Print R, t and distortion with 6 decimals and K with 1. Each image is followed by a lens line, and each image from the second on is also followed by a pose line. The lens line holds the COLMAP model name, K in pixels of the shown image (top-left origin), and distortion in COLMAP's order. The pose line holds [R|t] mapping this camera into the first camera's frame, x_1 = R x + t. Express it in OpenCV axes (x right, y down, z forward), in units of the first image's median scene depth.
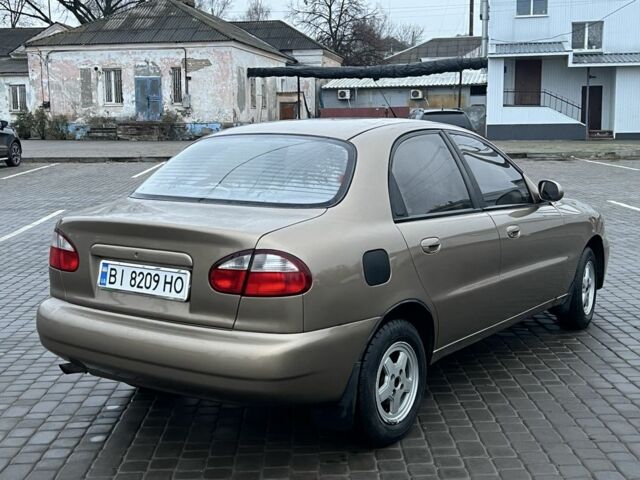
lens RADIAL K [[912.6, 0, 324.6], [0, 912.6, 234.8], [0, 0, 1]] dist [0.138980, 0.000000]
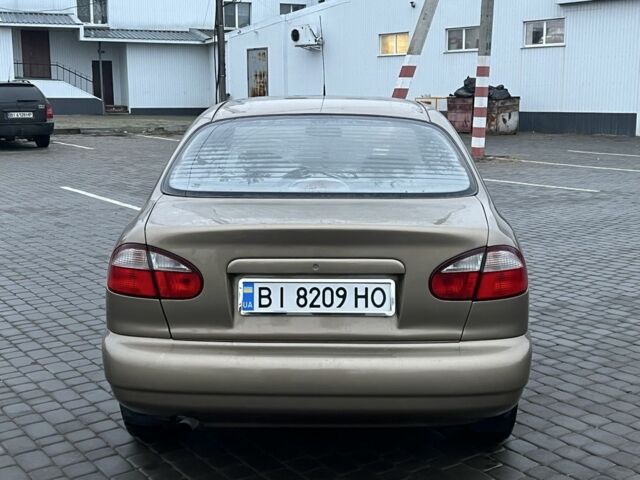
lens RADIAL K [[912.6, 0, 296.7], [0, 912.6, 222.6], [0, 0, 1]] dist [0.138980, 0.000000]
pose [[0.828057, -0.077903, 0.555205, -0.652377], [0.069364, 0.996926, 0.036431, -0.047074], [-0.556337, 0.008345, 0.830915, 0.333223]]
